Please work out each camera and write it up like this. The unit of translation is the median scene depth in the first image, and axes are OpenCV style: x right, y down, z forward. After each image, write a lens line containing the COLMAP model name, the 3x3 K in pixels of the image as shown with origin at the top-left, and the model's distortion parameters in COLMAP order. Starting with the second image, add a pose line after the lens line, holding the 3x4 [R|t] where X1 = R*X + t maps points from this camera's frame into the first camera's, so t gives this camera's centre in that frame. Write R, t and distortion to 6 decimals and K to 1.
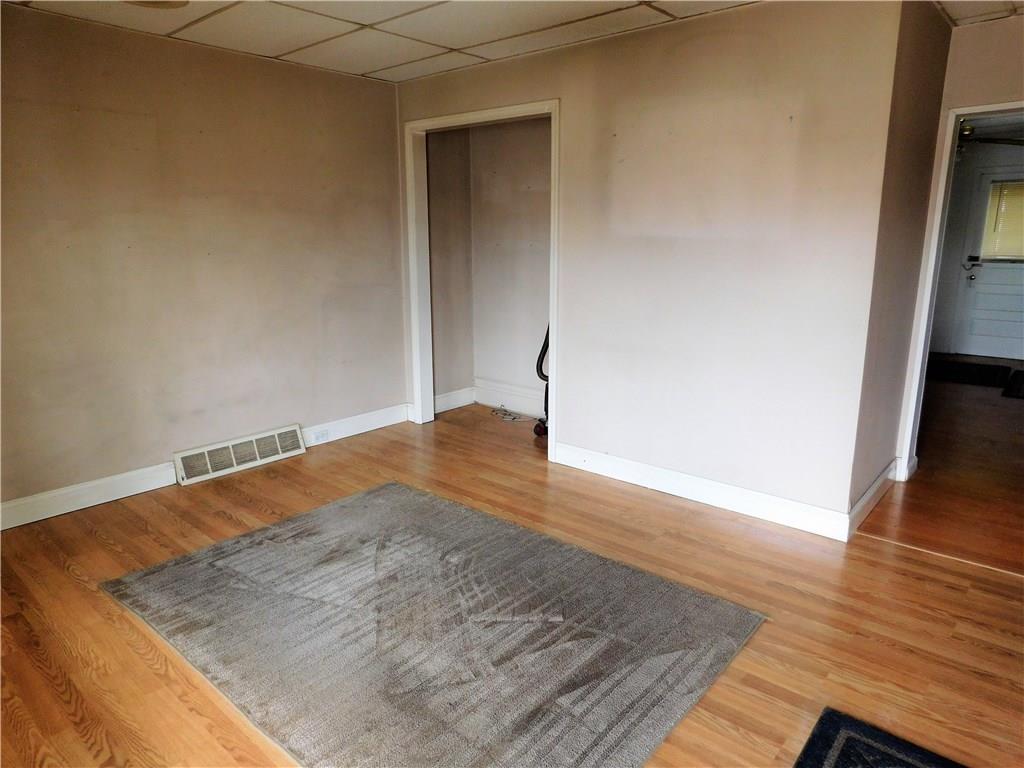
lens RADIAL K [[683.5, 0, 515.7], [0, 683.5, 384.1], [0, 0, 1]] dist [-0.014433, 0.005964]
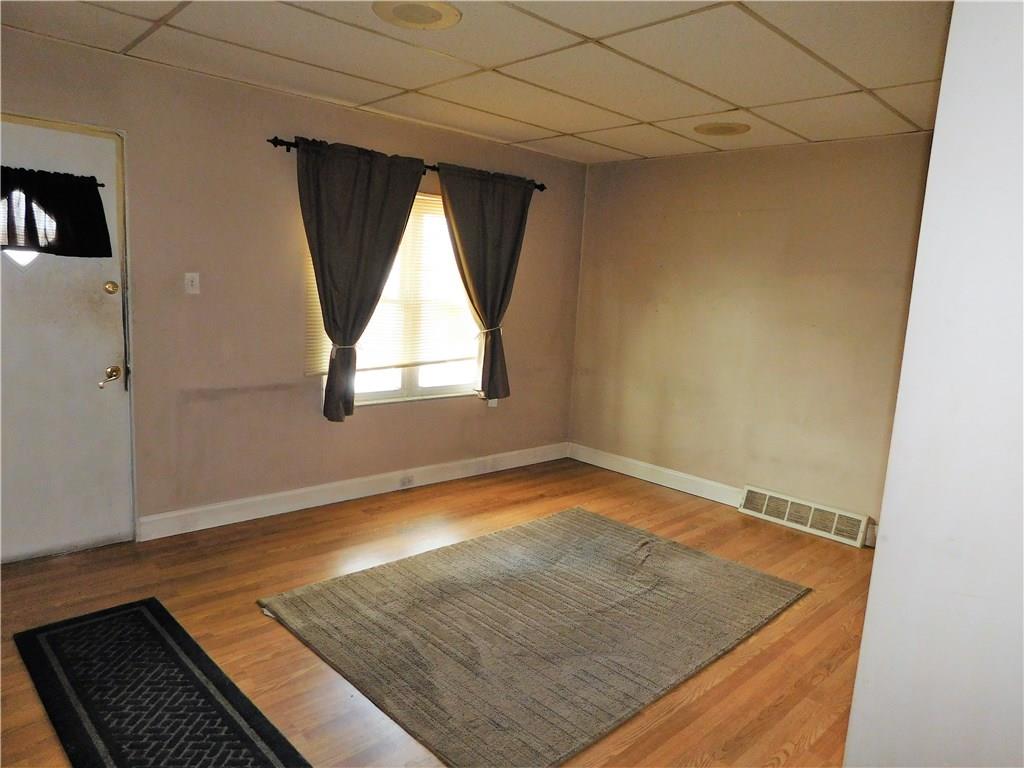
lens RADIAL K [[683.5, 0, 519.6], [0, 683.5, 385.5], [0, 0, 1]] dist [-0.014433, 0.005964]
pose [[-0.098687, 0.141059, -0.985070, 0.734396], [-0.272332, 0.948284, 0.163074, -0.158401], [0.957129, 0.284359, -0.055168, 0.658346]]
